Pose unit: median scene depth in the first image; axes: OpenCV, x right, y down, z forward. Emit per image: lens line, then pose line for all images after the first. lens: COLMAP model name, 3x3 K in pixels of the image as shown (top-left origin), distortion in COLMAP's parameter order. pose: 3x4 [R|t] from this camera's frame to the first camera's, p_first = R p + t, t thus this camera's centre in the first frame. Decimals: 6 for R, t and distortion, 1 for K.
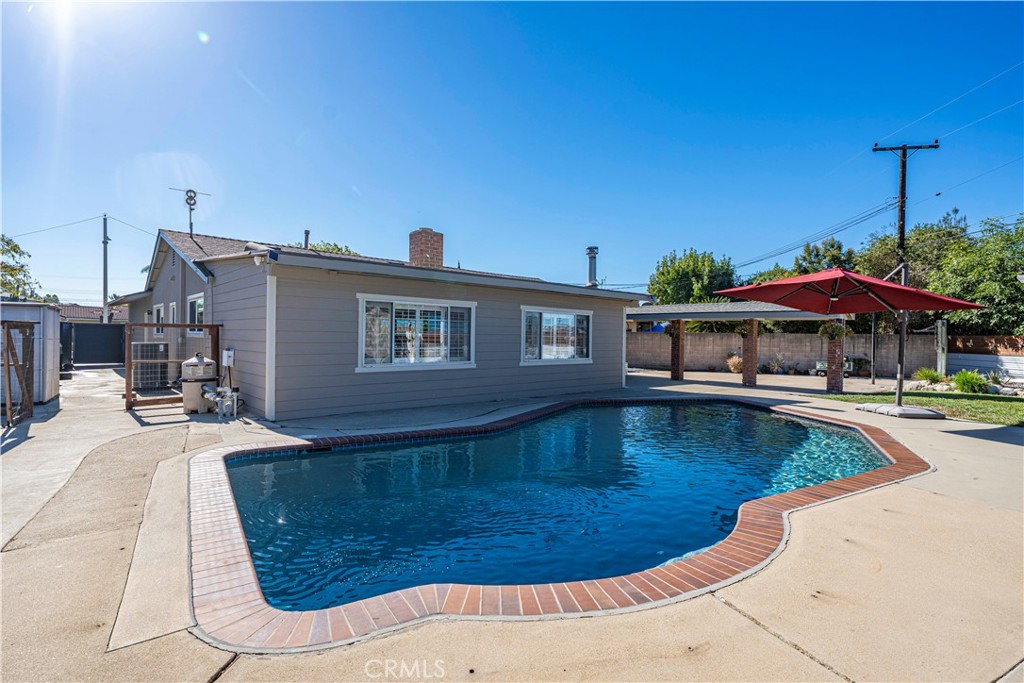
lens RADIAL K [[501.9, 0, 512.0], [0, 501.9, 341.5], [0, 0, 1]] dist [0.001709, 0.000701]
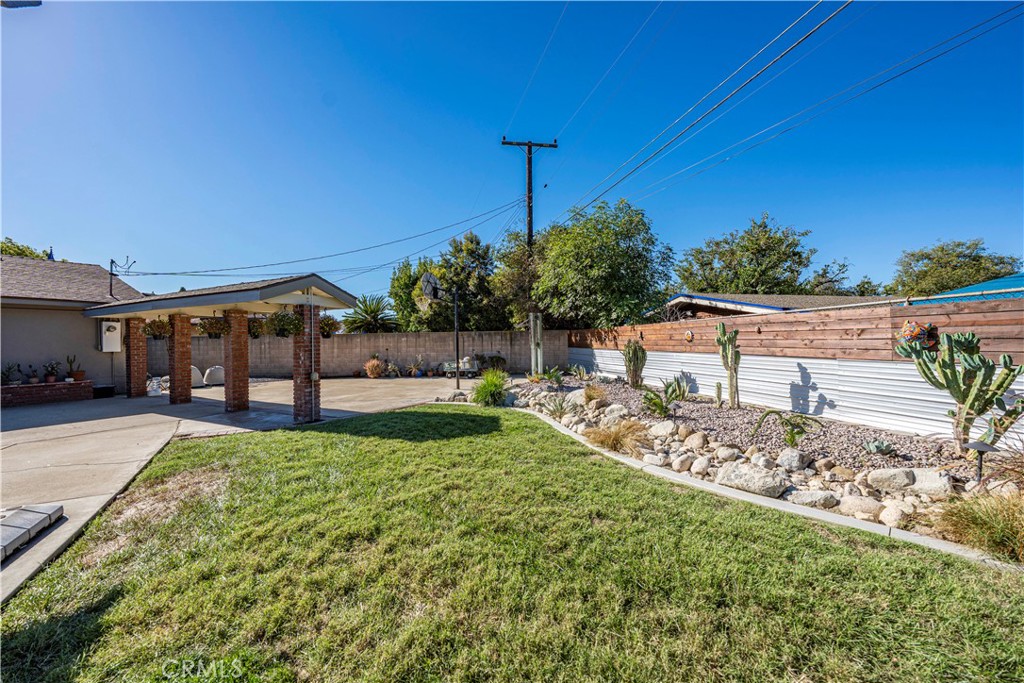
lens RADIAL K [[394.1, 0, 512.0], [0, 394.1, 341.5], [0, 0, 1]] dist [0.001271, 0.000063]
pose [[0.939825, -0.029743, 0.340358, 0.572496], [0.032186, 0.999481, -0.001531, 0.009303], [-0.340136, 0.012393, 0.940295, 0.339152]]
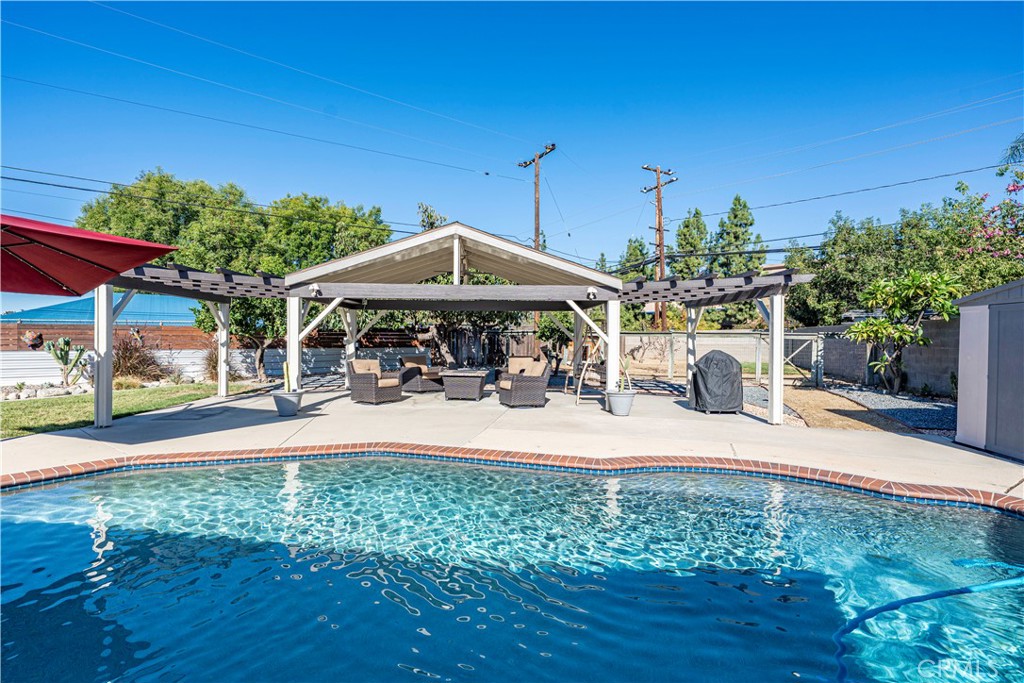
lens RADIAL K [[467.6, 0, 506.7], [0, 467.6, 339.2], [0, 0, 1]] dist [-0.001826, -0.000399]
pose [[-0.682650, -0.024939, 0.730319, -0.067793], [-0.012184, 0.999667, 0.022748, -0.009346], [-0.730644, 0.006631, -0.682727, 0.463424]]
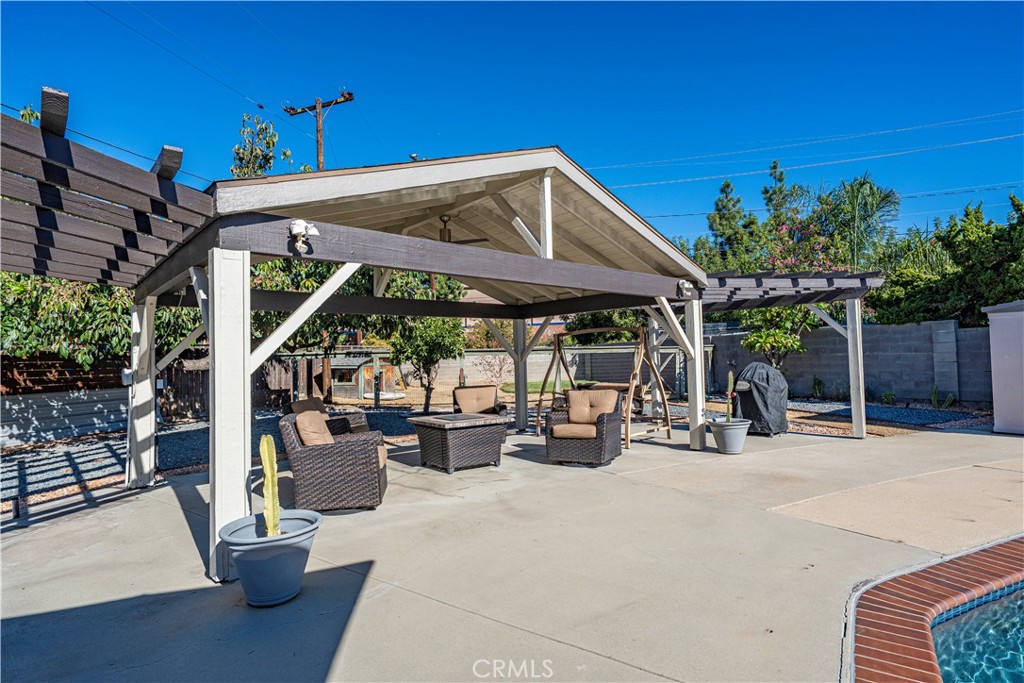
lens RADIAL K [[522.8, 0, 507.9], [0, 522.8, 341.4], [0, 0, 1]] dist [0.004238, 0.000340]
pose [[-0.992959, 0.013938, 0.117637, 0.327027], [0.011467, 0.999700, -0.021655, -0.000167], [-0.117904, -0.020154, -0.992821, 0.471876]]
